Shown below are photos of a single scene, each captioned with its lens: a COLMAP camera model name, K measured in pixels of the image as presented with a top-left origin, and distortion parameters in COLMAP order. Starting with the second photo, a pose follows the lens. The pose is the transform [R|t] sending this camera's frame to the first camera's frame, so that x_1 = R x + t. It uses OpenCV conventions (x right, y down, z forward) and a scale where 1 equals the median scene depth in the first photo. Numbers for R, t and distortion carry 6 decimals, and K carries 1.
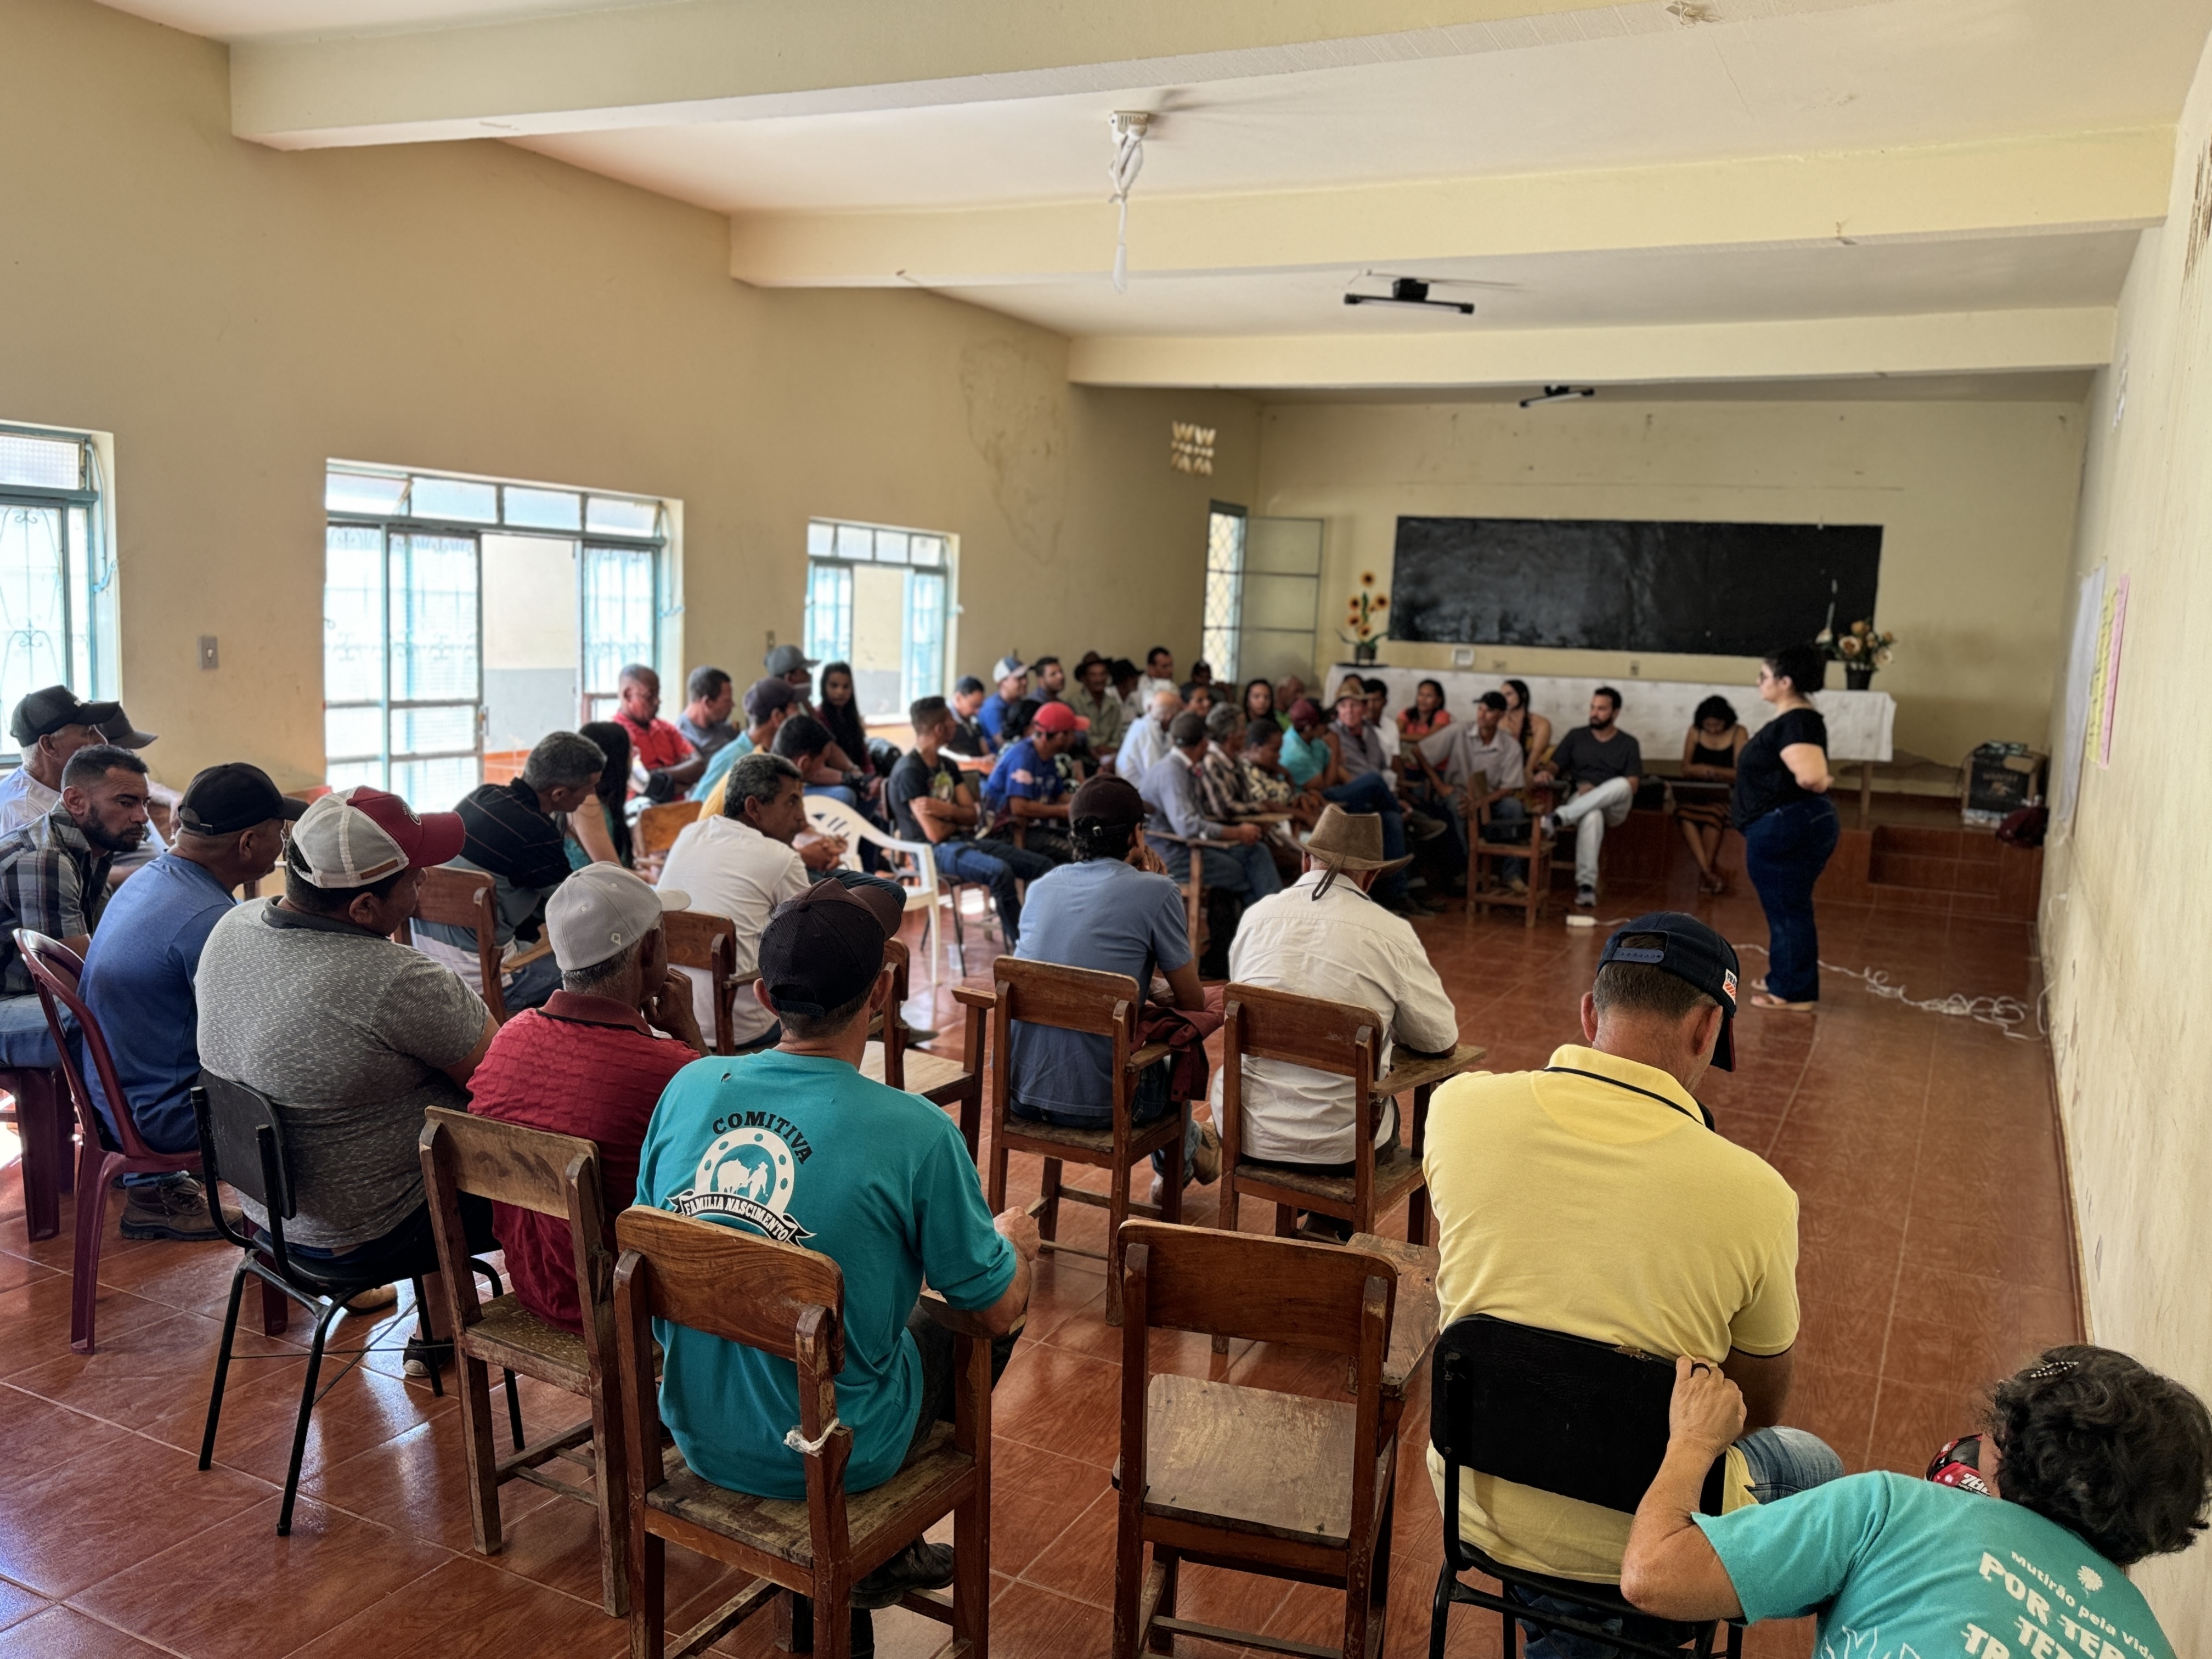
lens RADIAL K [[1738.1, 0, 1106.0], [0, 1738.1, 829.5], [0, 0, 1]] dist [-0.000204, -0.002749]
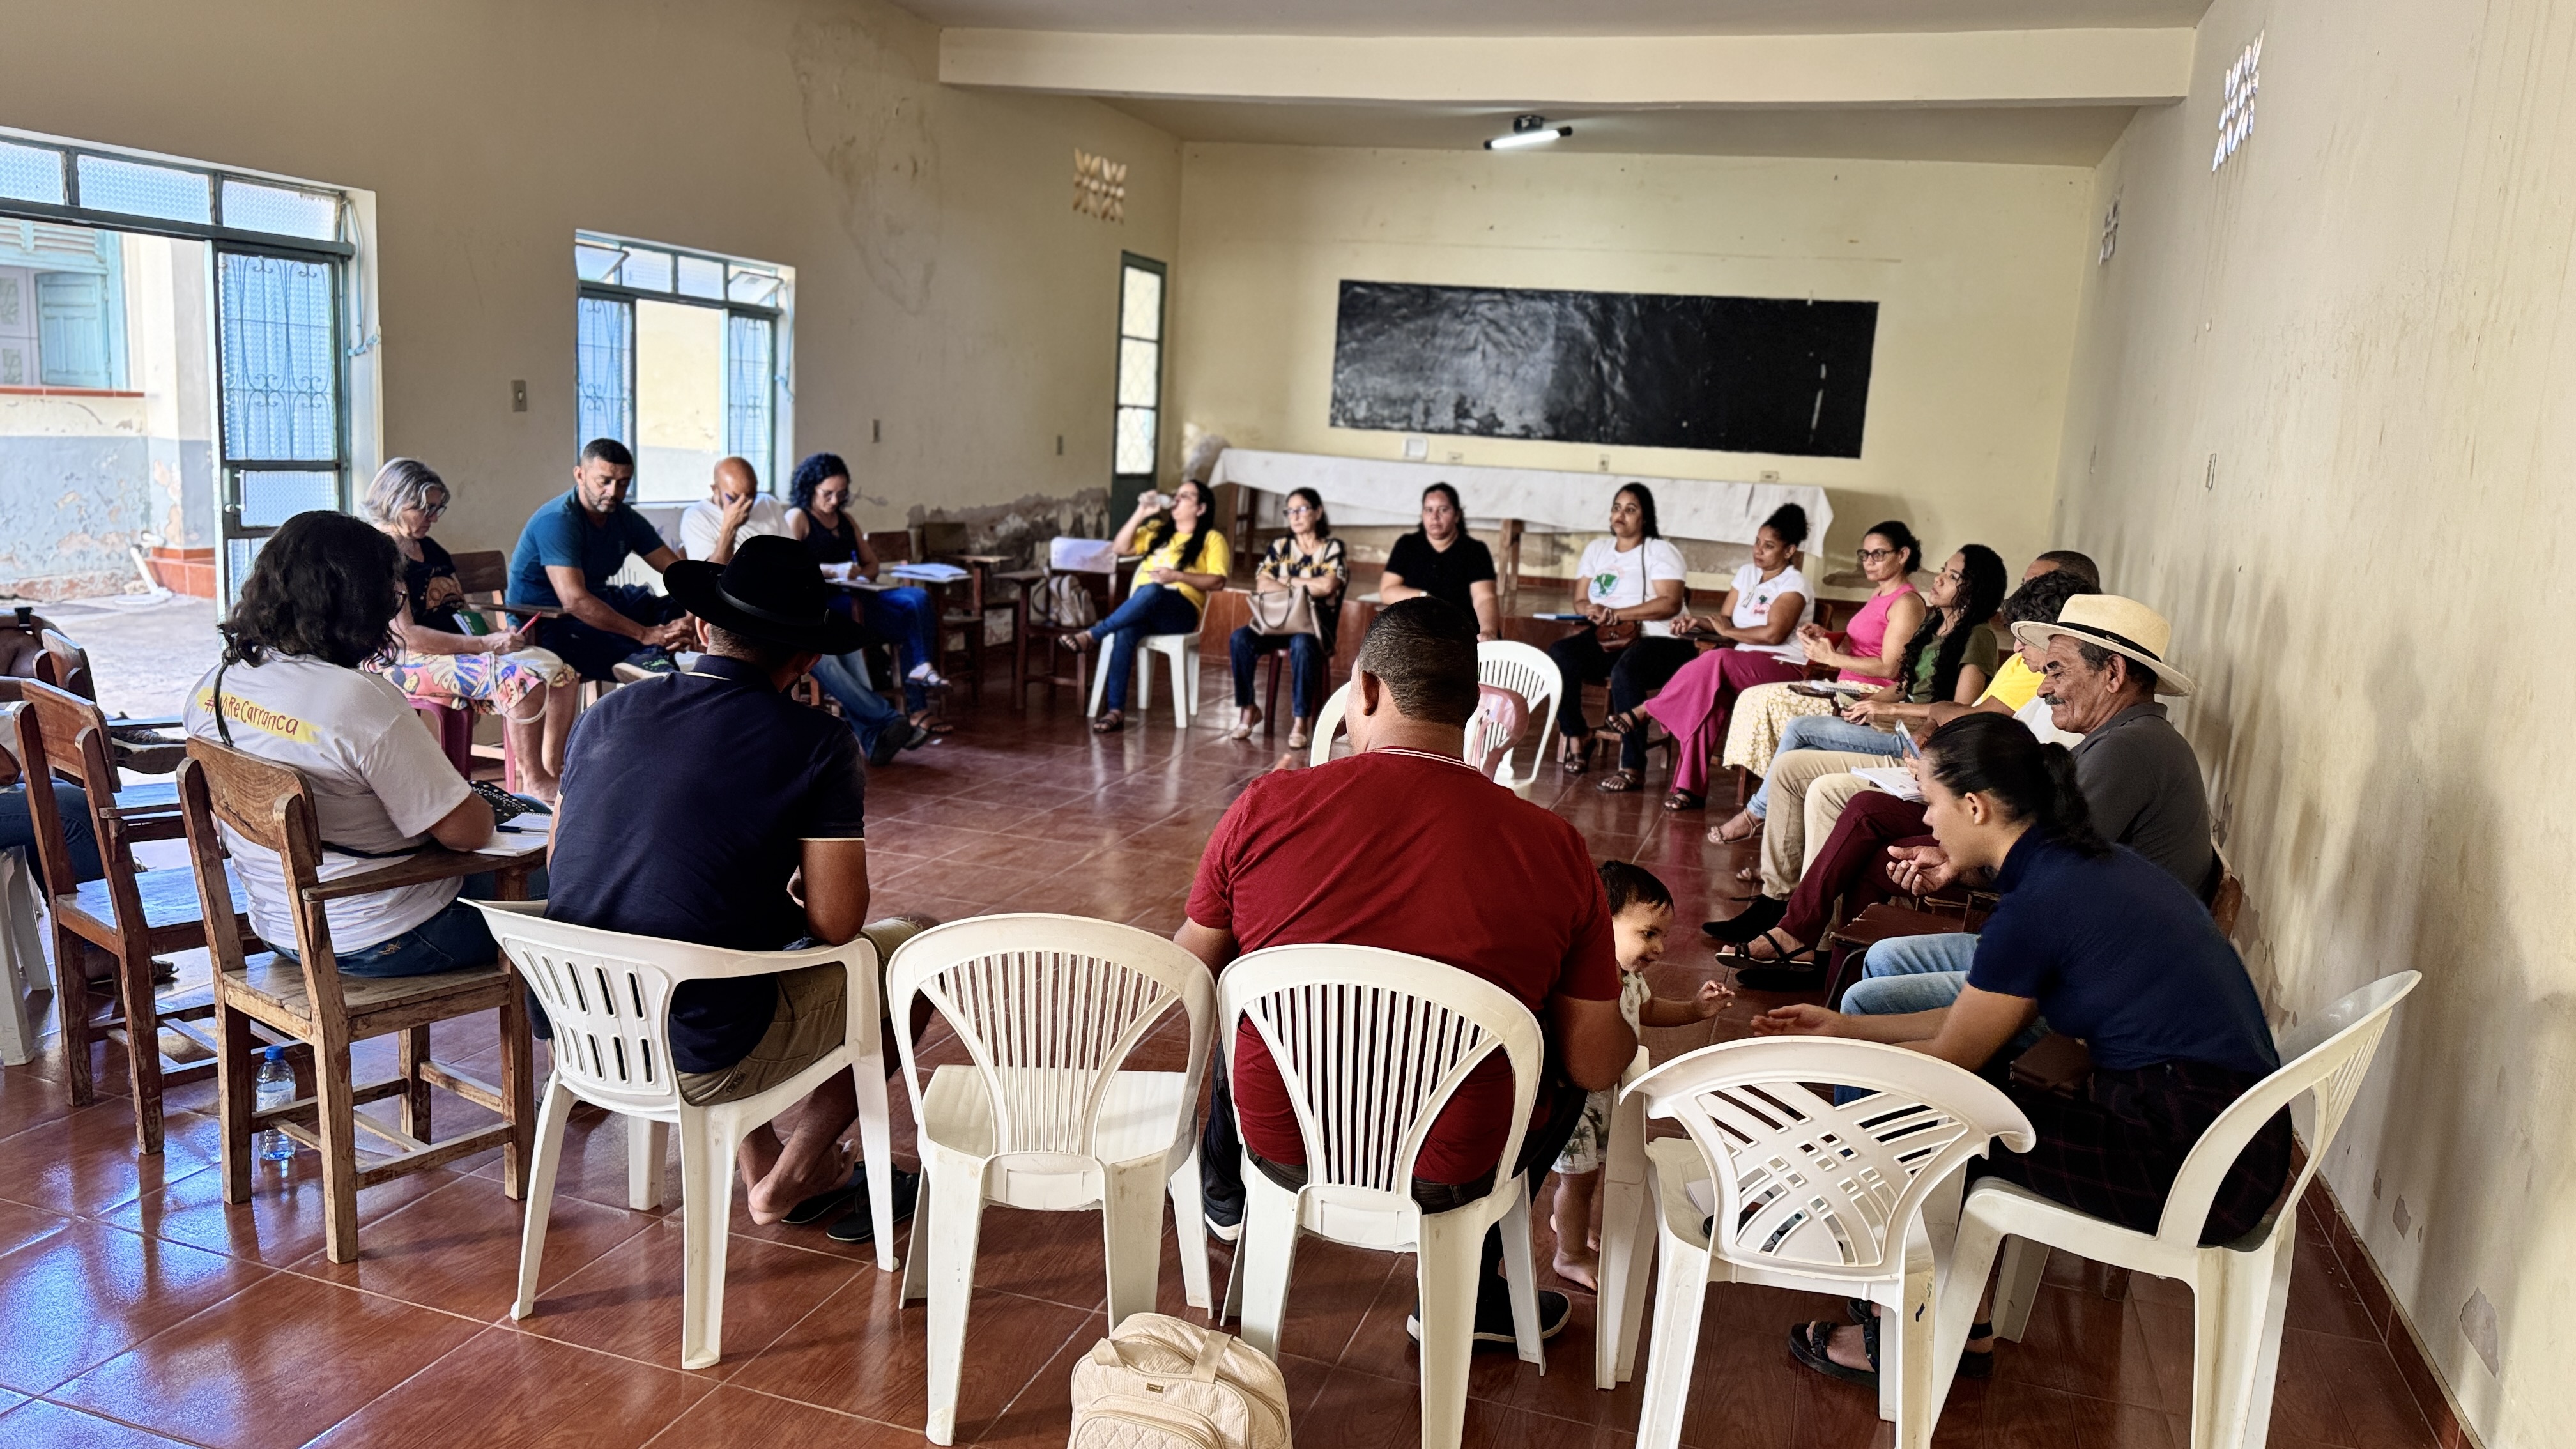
lens RADIAL K [[1770.1, 0, 1298.2], [0, 1770.1, 767.3], [0, 0, 1]] dist [0.078941, -0.152487]
pose [[0.988331, -0.011599, 0.151882, 0.010850], [0.000593, 0.997382, 0.072309, -0.003516], [-0.152323, -0.071375, 0.985750, 0.123820]]
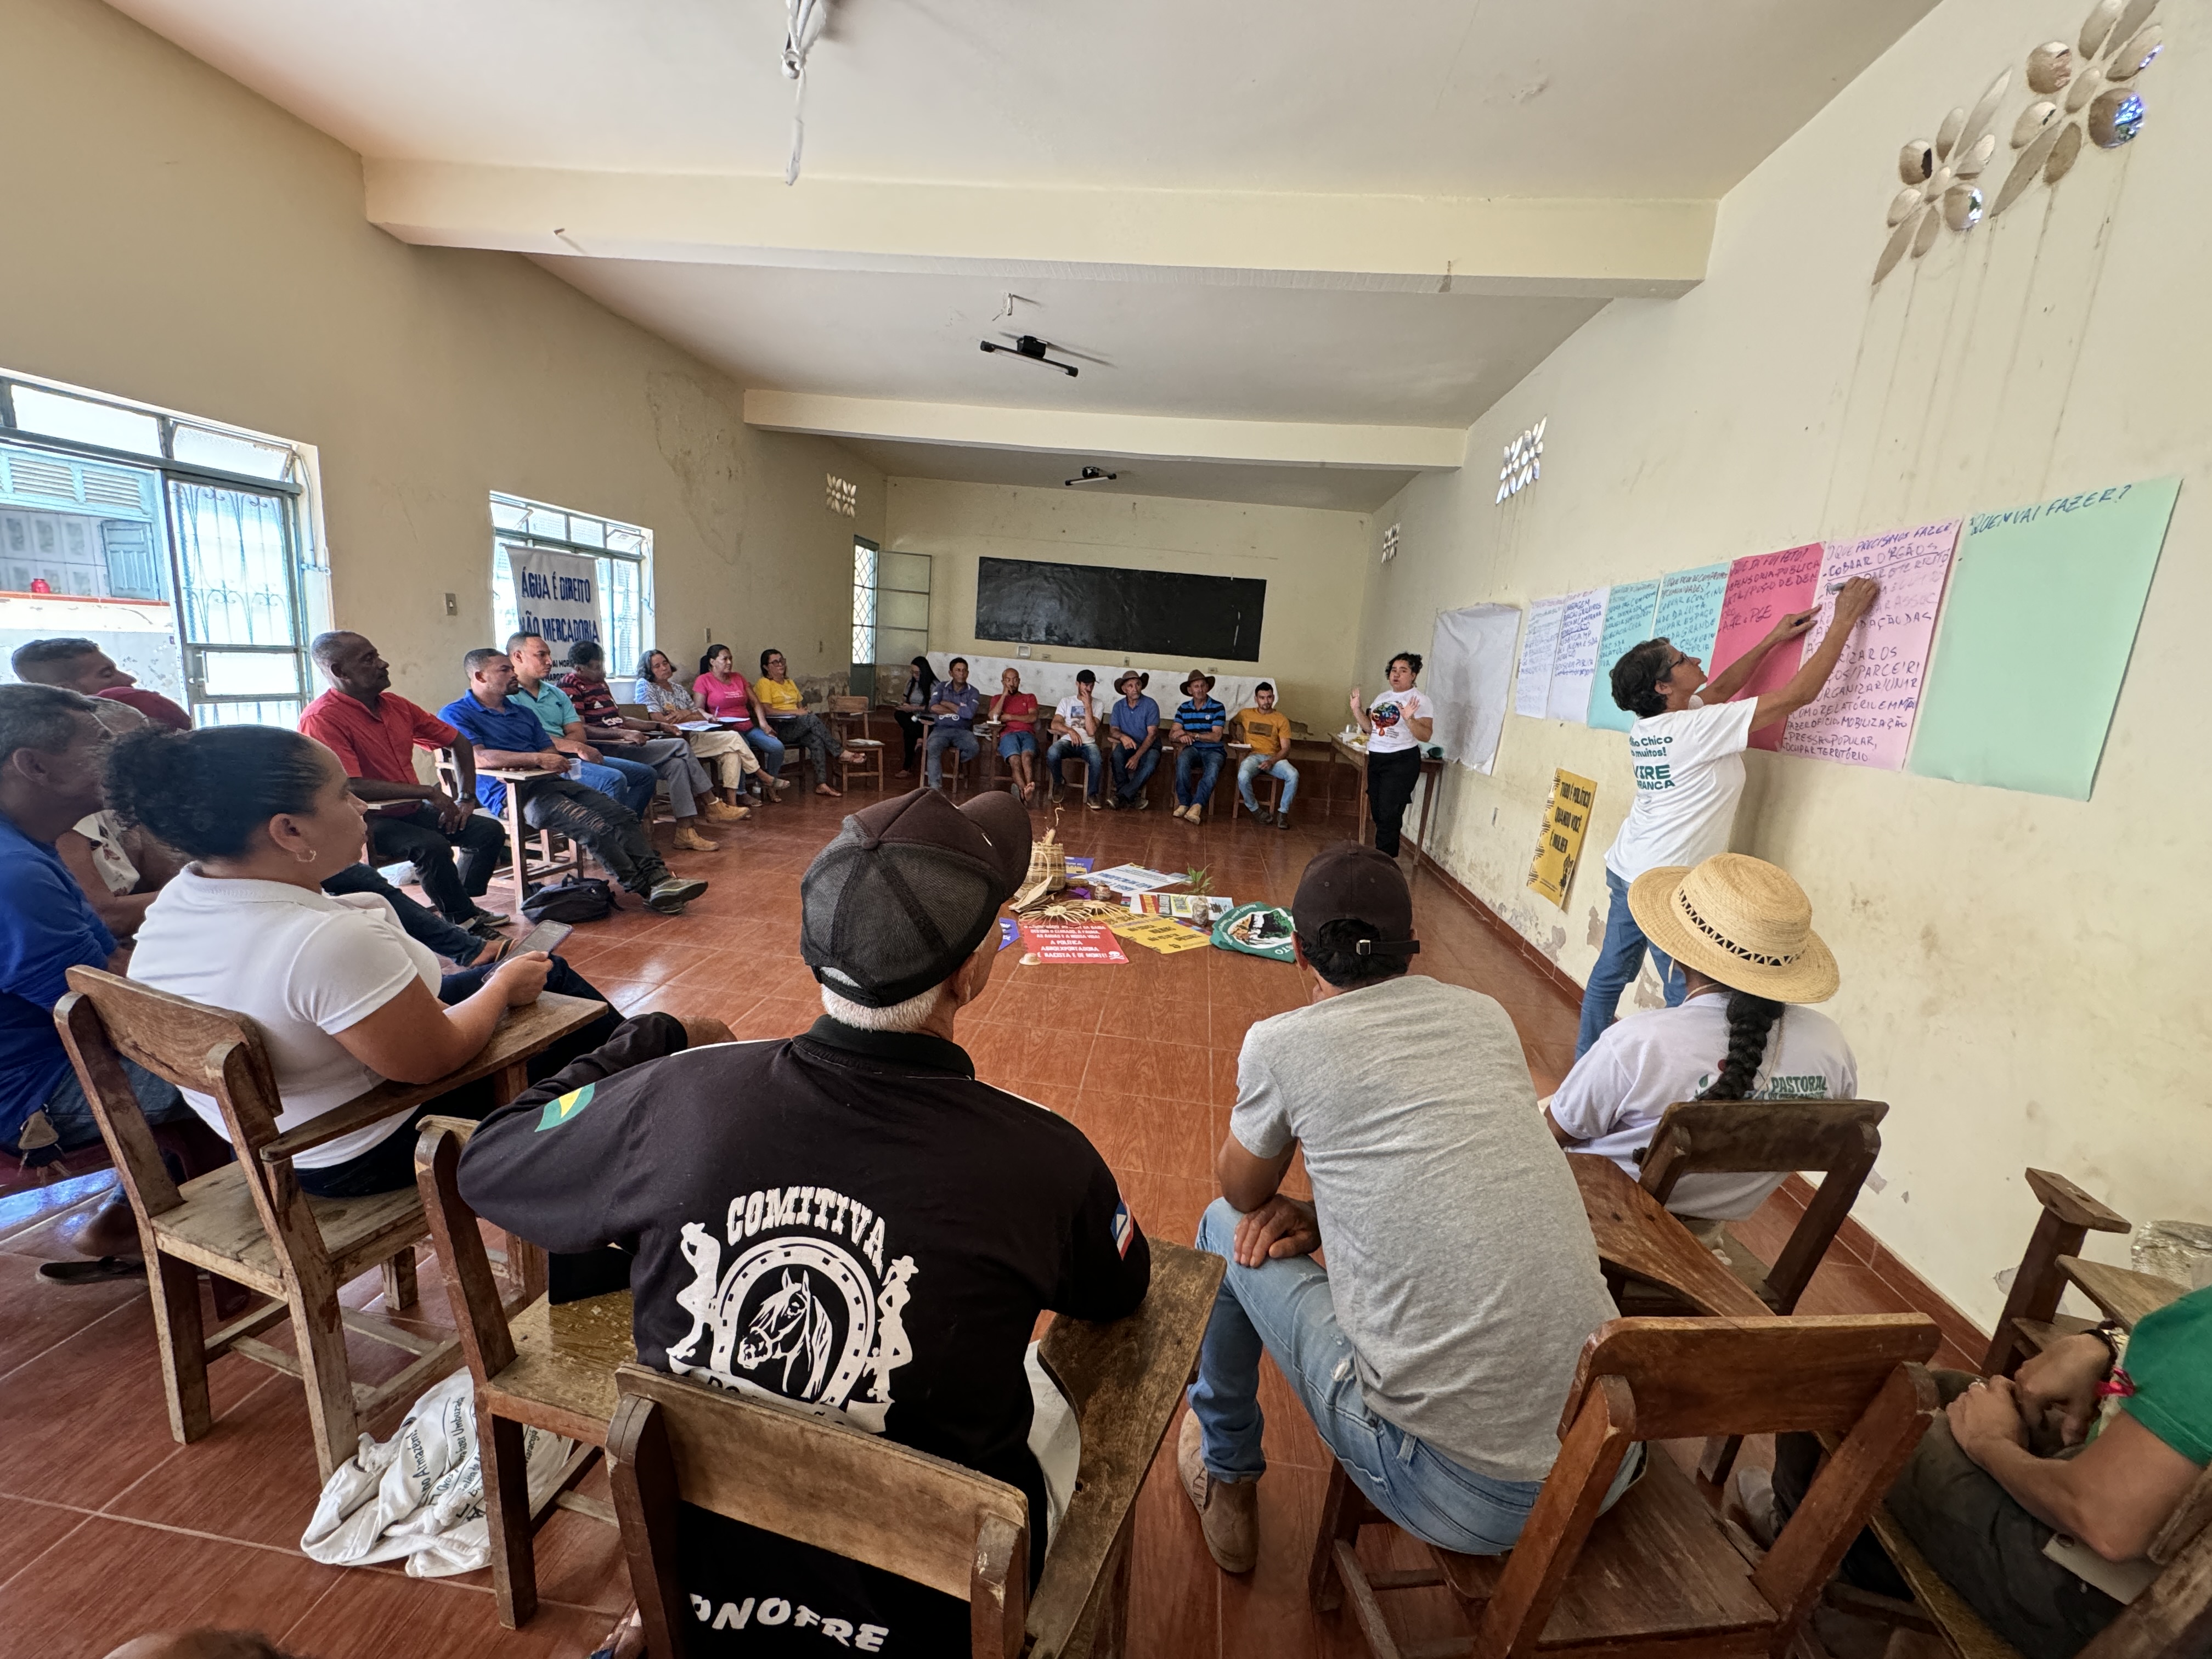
lens RADIAL K [[882.5, 0, 1106.0], [0, 882.5, 829.5], [0, 0, 1]] dist [0.000331, -0.000219]
pose [[0.938319, -0.035815, 0.343912, -0.005104], [0.004336, 0.995762, 0.091867, -0.012273], [-0.345745, -0.084710, 0.934497, 0.226619]]
